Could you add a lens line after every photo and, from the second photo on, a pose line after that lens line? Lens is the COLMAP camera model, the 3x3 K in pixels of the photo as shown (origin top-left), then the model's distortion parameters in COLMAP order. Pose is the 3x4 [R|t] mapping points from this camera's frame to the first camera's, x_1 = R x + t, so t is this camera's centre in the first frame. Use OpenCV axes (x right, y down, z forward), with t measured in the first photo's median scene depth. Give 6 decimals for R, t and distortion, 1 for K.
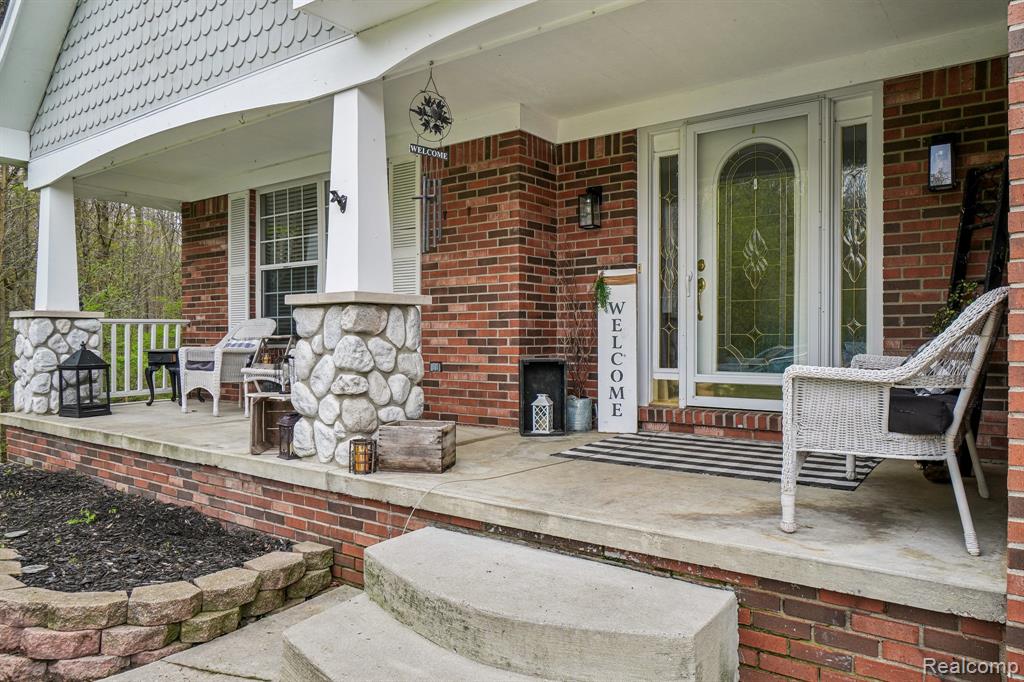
lens RADIAL K [[700.6, 0, 511.5], [0, 700.6, 340.3], [0, 0, 1]] dist [-0.009727, -0.001354]
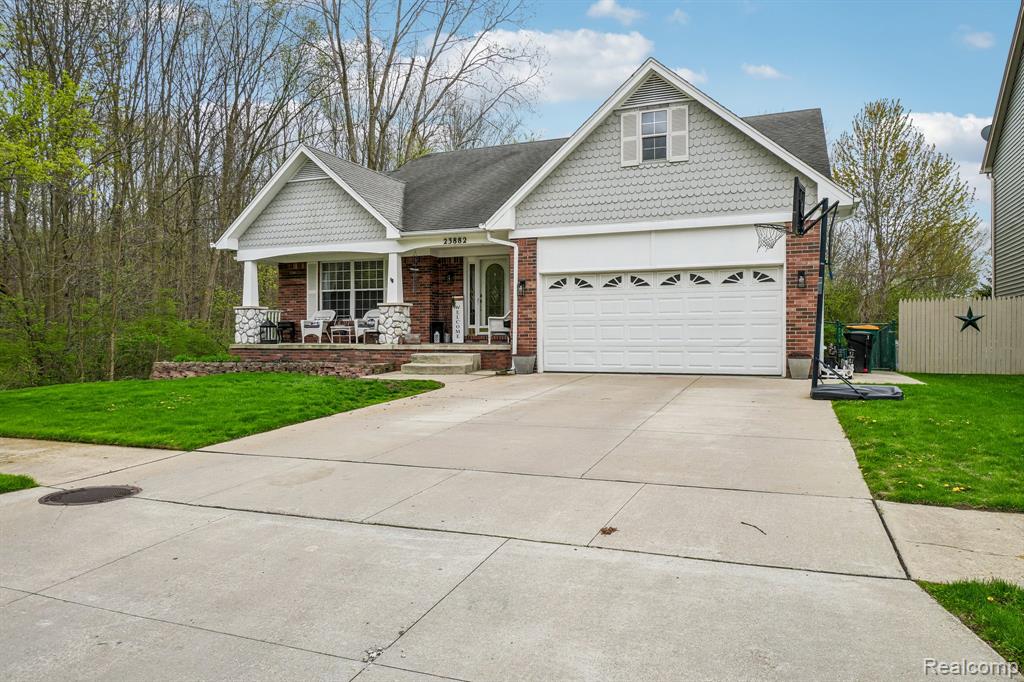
lens RADIAL K [[700.6, 0, 532.6], [0, 700.6, 338.8], [0, 0, 1]] dist [-0.009727, -0.001354]
pose [[0.961741, -0.002479, 0.273949, -0.440041], [0.003306, 0.999991, -0.002557, 0.118299], [-0.273940, 0.003364, 0.961741, -2.418909]]
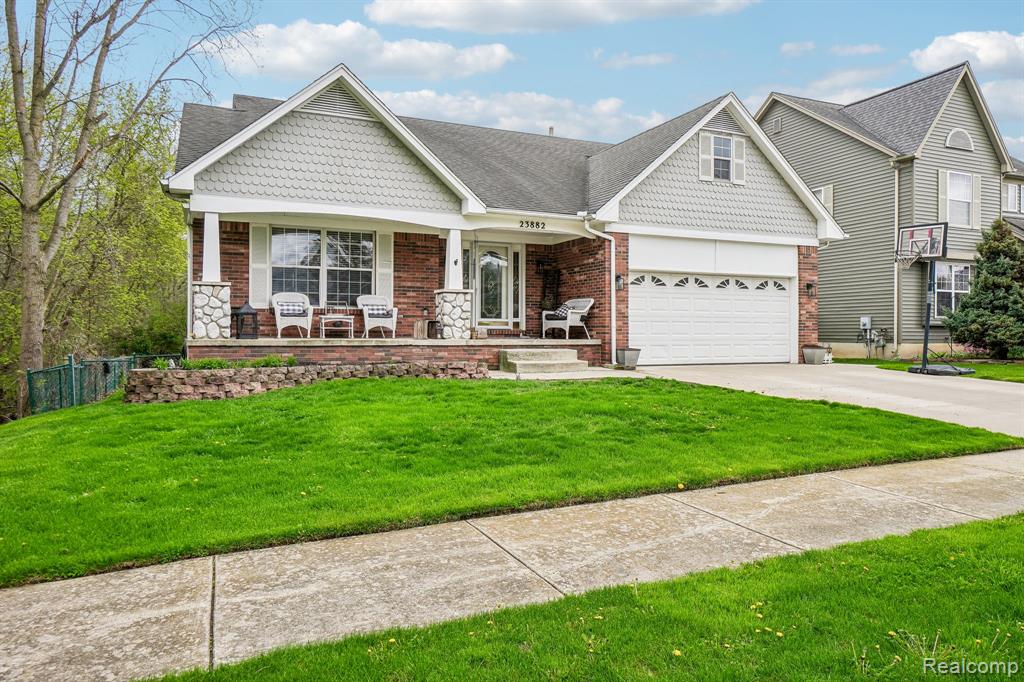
lens RADIAL K [[700.6, 0, 521.7], [0, 700.6, 344.6], [0, 0, 1]] dist [-0.009727, -0.001354]
pose [[0.462906, -0.016415, 0.886256, -2.391876], [-0.000564, 0.999823, 0.018814, 0.103710], [-0.886407, -0.009209, 0.462814, -0.663000]]
